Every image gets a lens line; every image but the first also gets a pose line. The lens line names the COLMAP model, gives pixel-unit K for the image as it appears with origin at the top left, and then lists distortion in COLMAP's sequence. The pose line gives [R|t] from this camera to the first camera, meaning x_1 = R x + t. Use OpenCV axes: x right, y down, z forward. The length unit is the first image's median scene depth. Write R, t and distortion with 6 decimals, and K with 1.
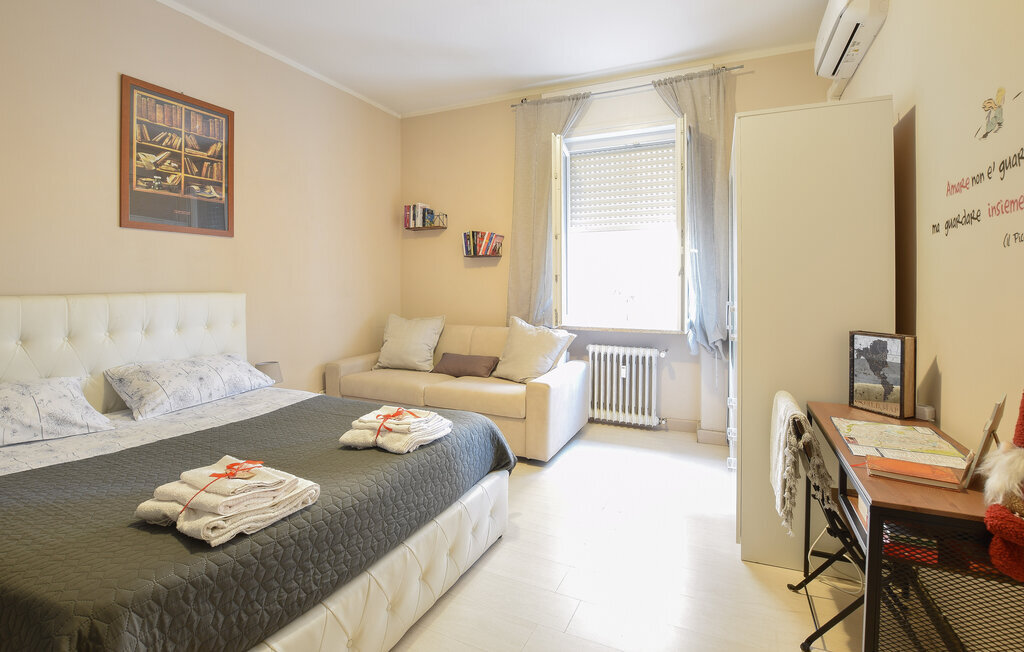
lens RADIAL K [[453.9, 0, 515.1], [0, 453.9, 297.8], [0, 0, 1]] dist [-0.002353, -0.000175]
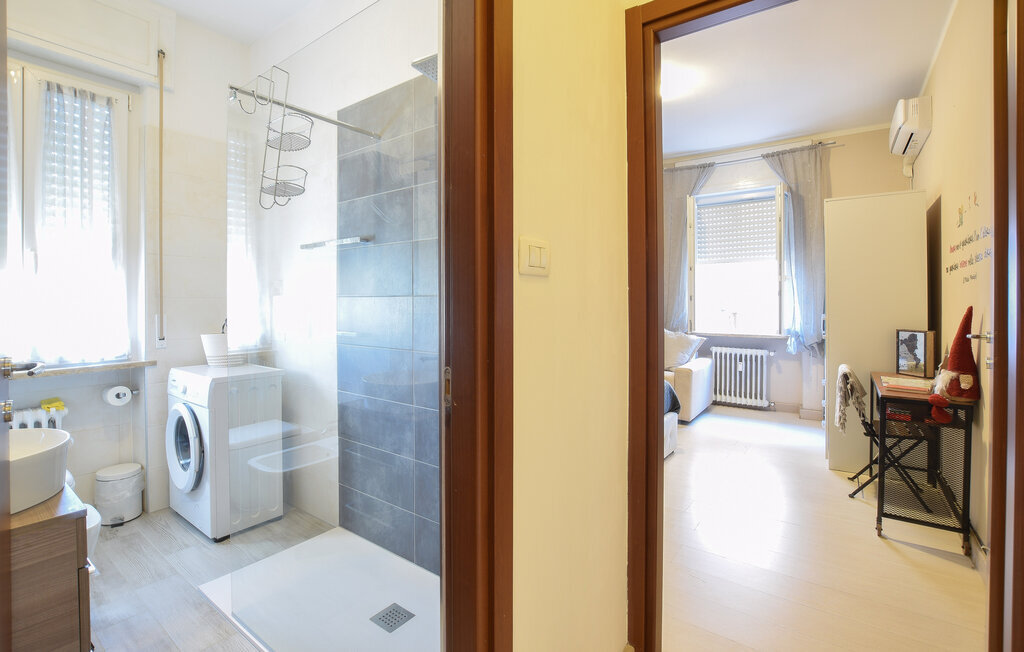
lens RADIAL K [[468.6, 0, 512.4], [0, 468.6, 310.3], [0, 0, 1]] dist [-0.000385, 0.000174]
pose [[0.985957, 0.002755, -0.166976, -0.200231], [-0.004830, 0.999916, -0.012020, 0.015094], [0.166928, 0.012658, 0.985888, -0.497981]]
